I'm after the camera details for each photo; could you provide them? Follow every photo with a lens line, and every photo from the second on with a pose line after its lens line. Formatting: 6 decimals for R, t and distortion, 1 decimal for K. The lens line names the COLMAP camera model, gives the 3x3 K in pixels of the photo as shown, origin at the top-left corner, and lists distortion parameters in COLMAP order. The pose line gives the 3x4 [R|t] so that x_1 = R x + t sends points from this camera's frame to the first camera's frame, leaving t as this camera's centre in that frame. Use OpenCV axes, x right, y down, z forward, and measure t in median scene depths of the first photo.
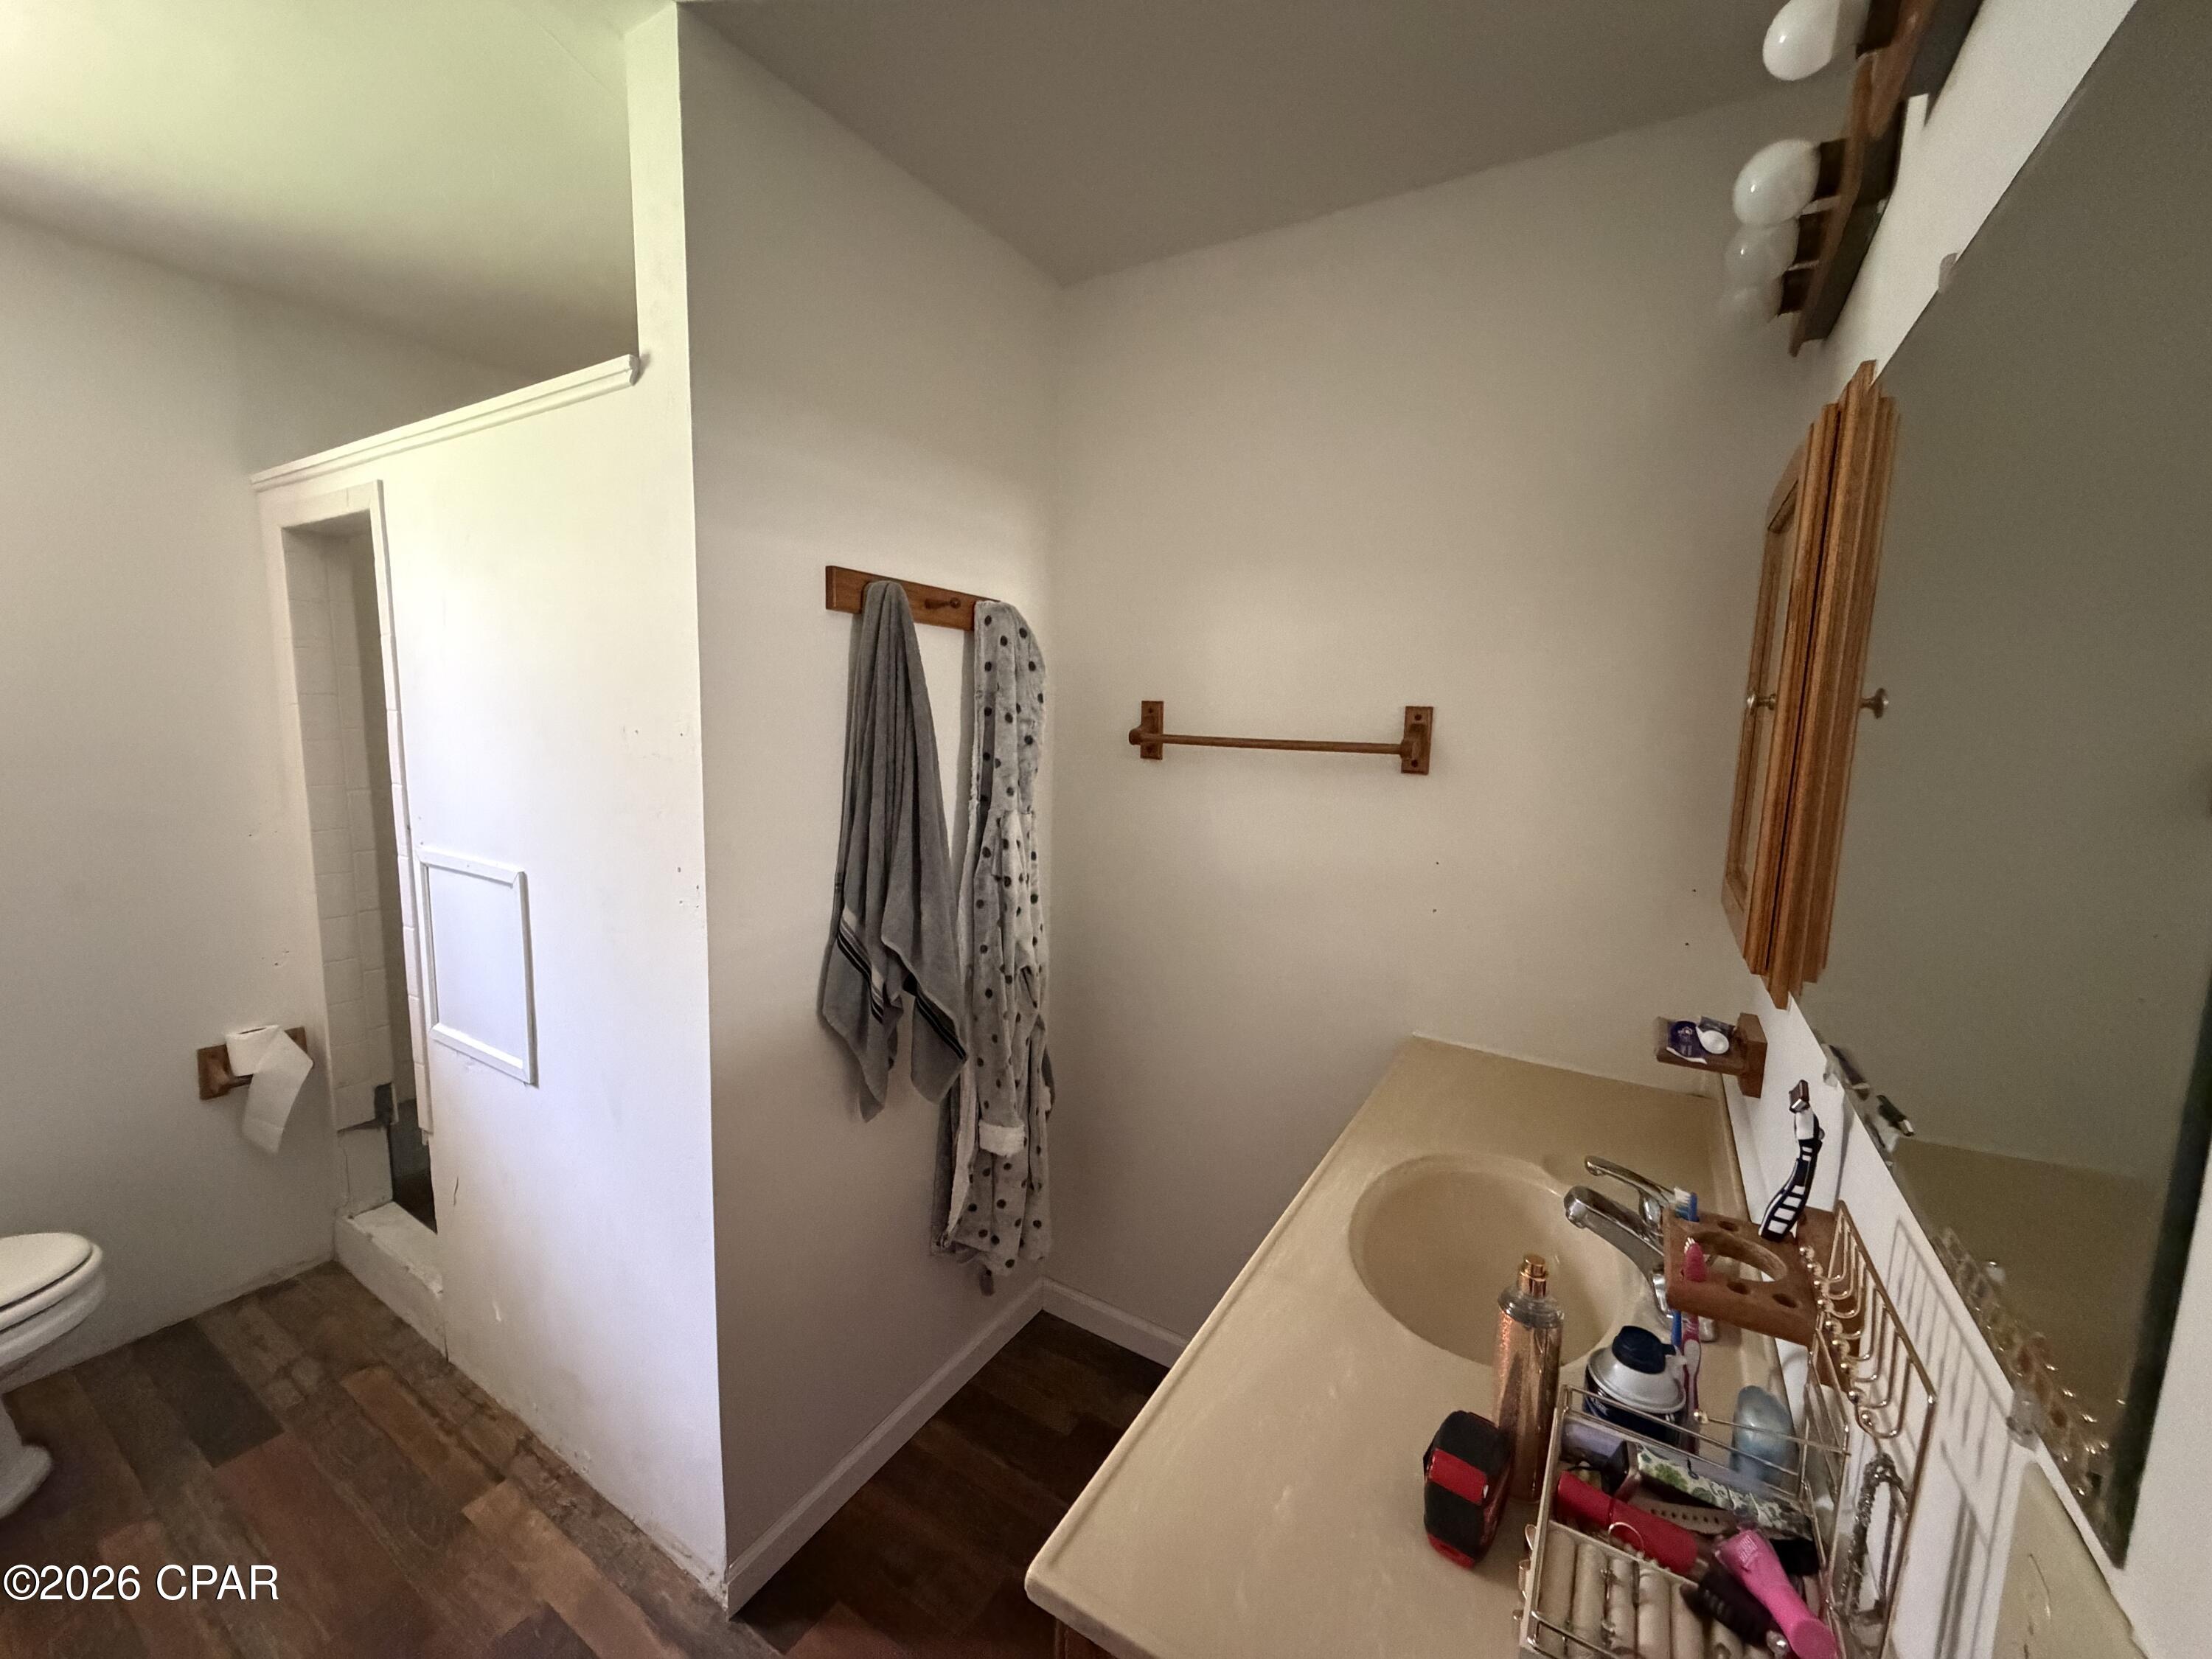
lens RADIAL K [[879.3, 0, 1106.0], [0, 879.3, 829.5], [0, 0, 1]] dist [-0.002831, 0.000388]
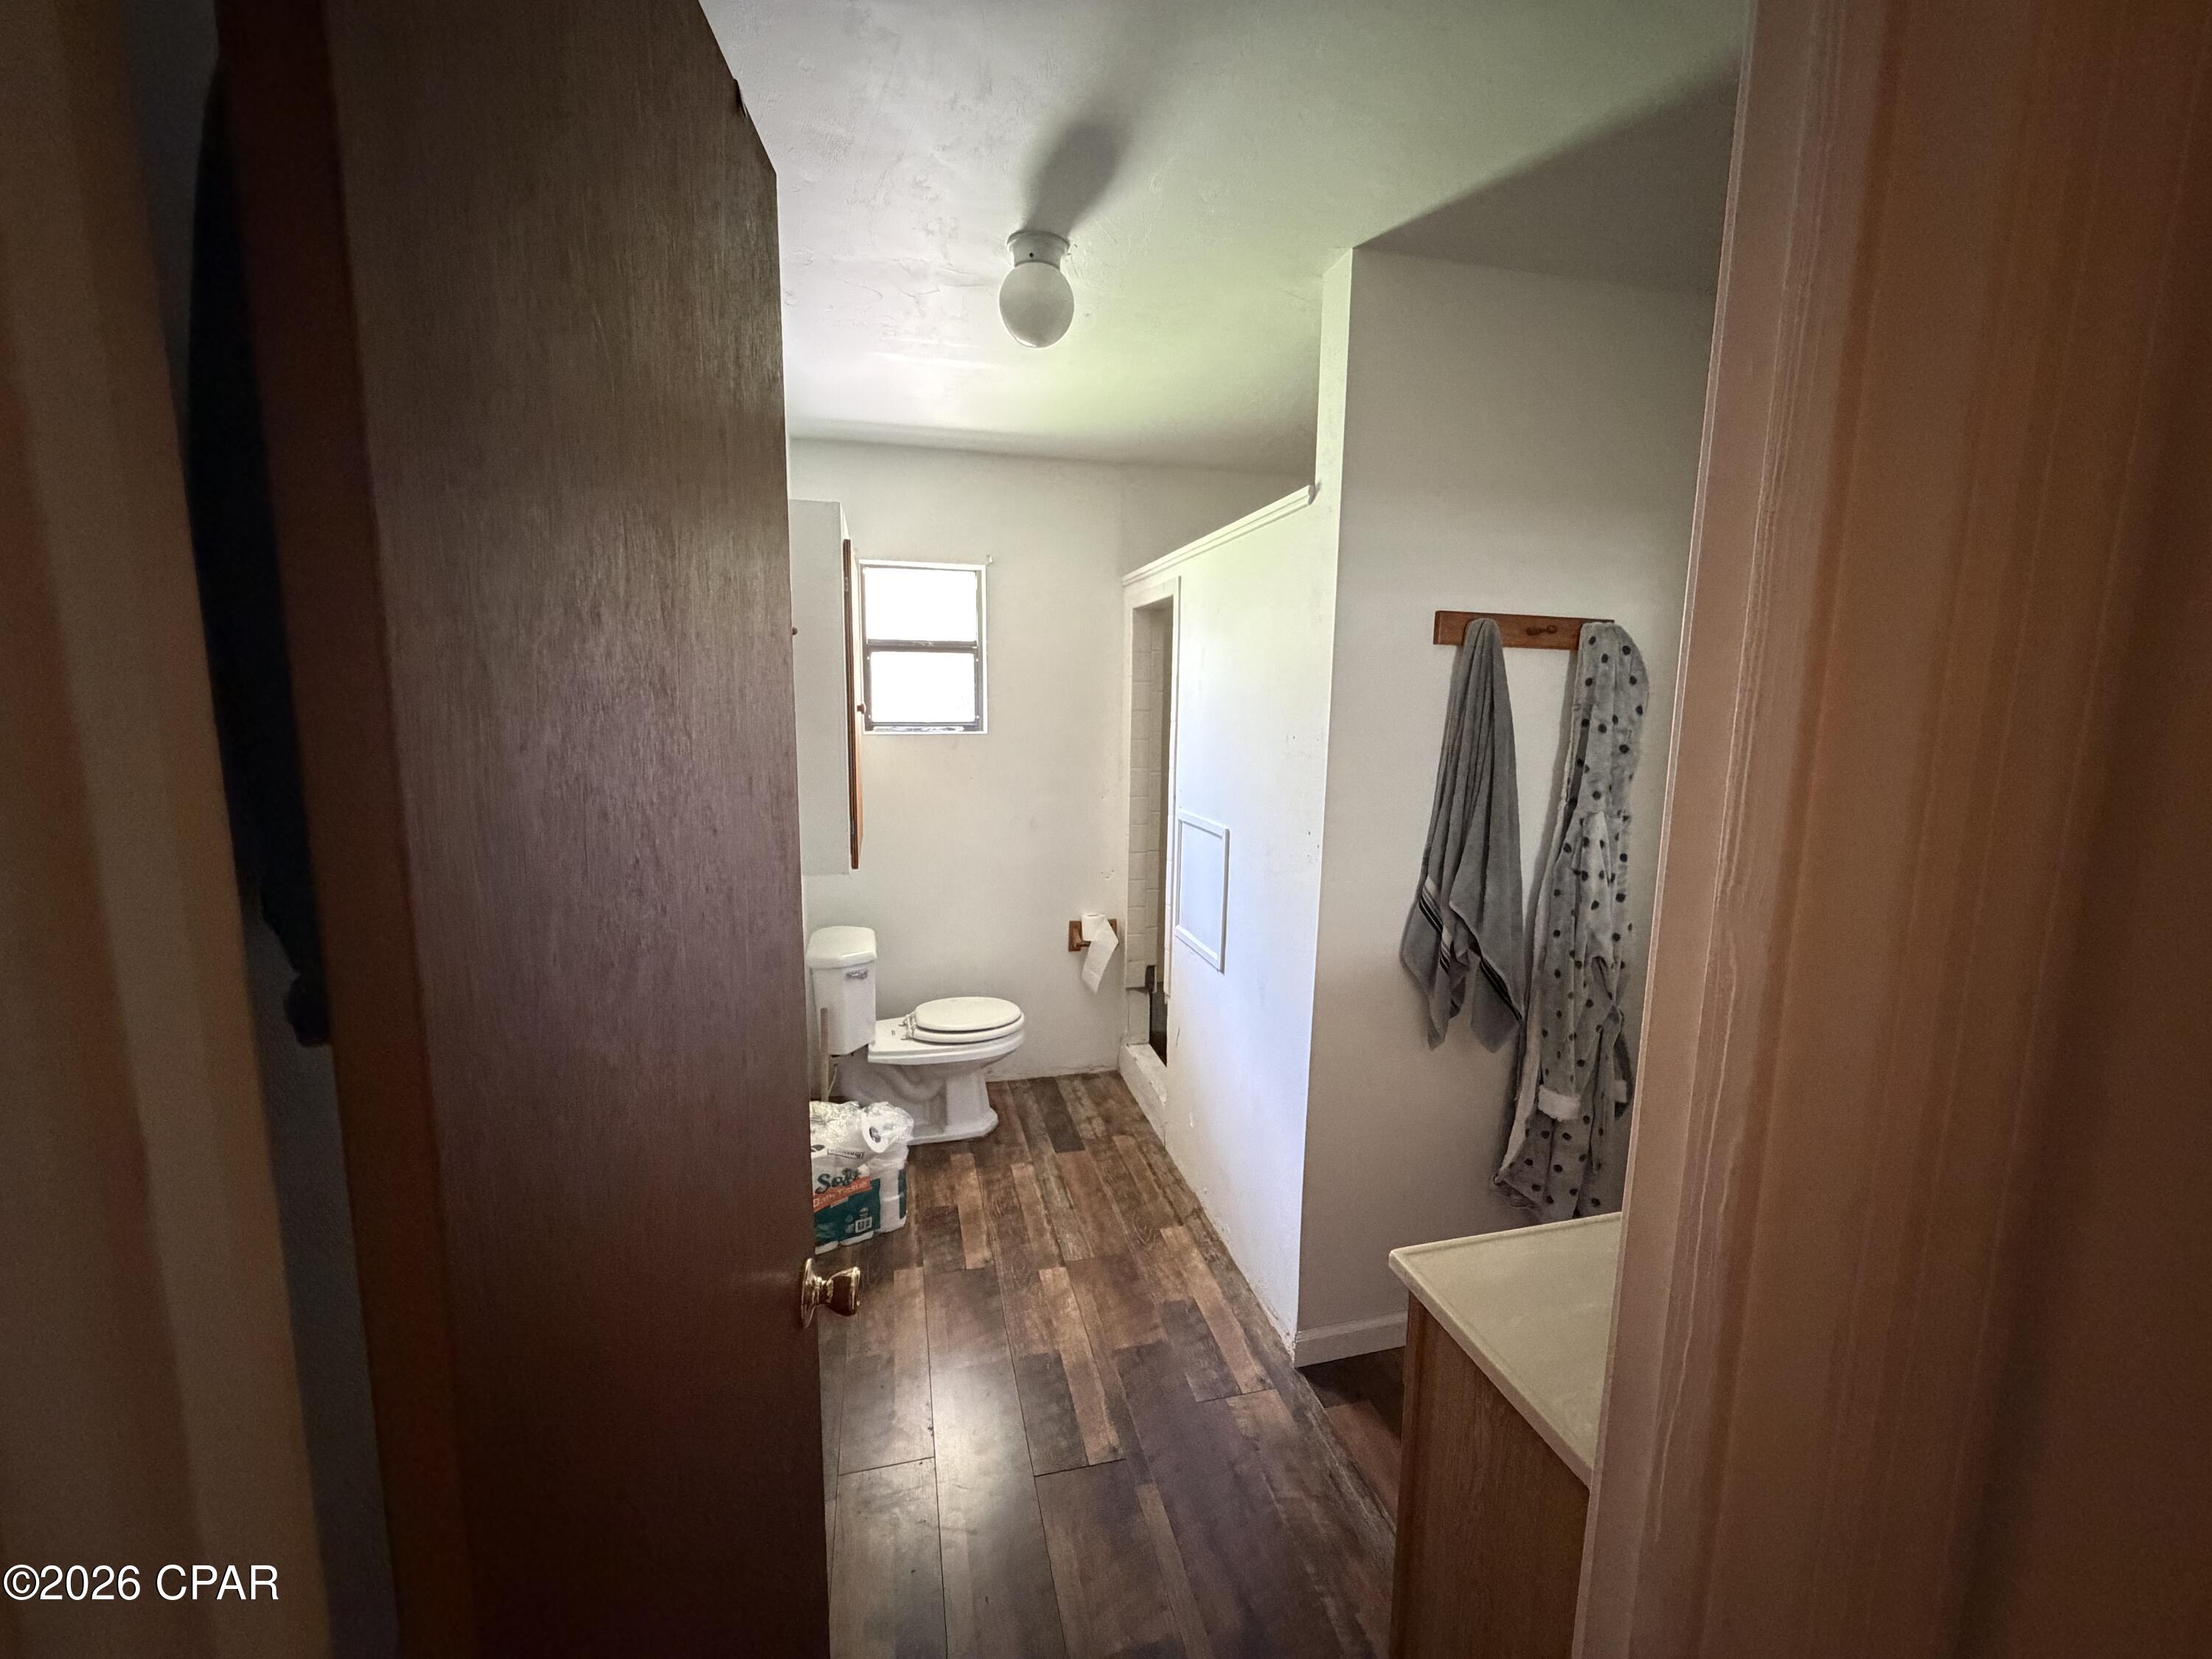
lens RADIAL K [[879.3, 0, 1106.0], [0, 879.3, 829.5], [0, 0, 1]] dist [-0.002831, 0.000388]
pose [[0.713090, 0.084174, -0.696001, 0.220528], [-0.085984, 0.995772, 0.032333, 0.016571], [0.695780, 0.036789, 0.717312, -0.212826]]
